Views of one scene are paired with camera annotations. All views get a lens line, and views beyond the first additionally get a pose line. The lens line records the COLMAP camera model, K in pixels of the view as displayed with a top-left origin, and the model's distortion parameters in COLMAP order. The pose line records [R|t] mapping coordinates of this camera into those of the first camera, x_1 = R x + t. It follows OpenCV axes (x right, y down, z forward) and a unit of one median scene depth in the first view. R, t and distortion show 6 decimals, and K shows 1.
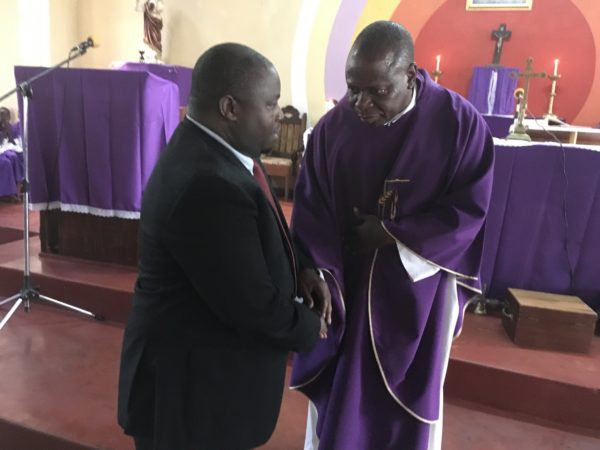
lens RADIAL K [[514.0, 0, 300.2], [0, 514.0, 220.3], [0, 0, 1]] dist [0.017260, -0.005008]
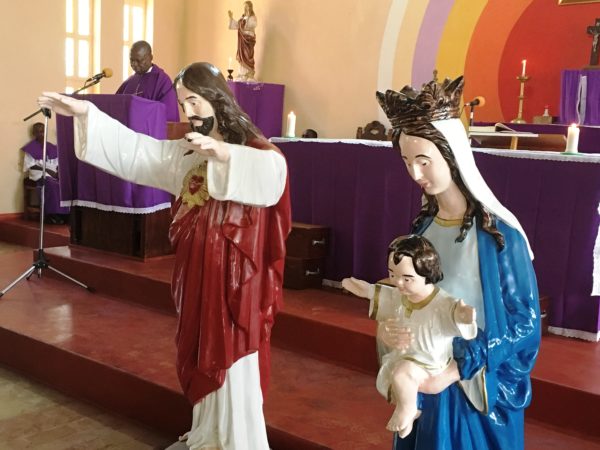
lens RADIAL K [[786.4, 0, 299.8], [0, 786.4, 226.6], [0, 0, 1]] dist [0.008054, 0.000000]
pose [[0.927651, 0.024174, -0.372664, 0.434356], [-0.060408, 0.994474, -0.085861, 0.094207], [0.368529, 0.102160, 0.923986, -0.324553]]
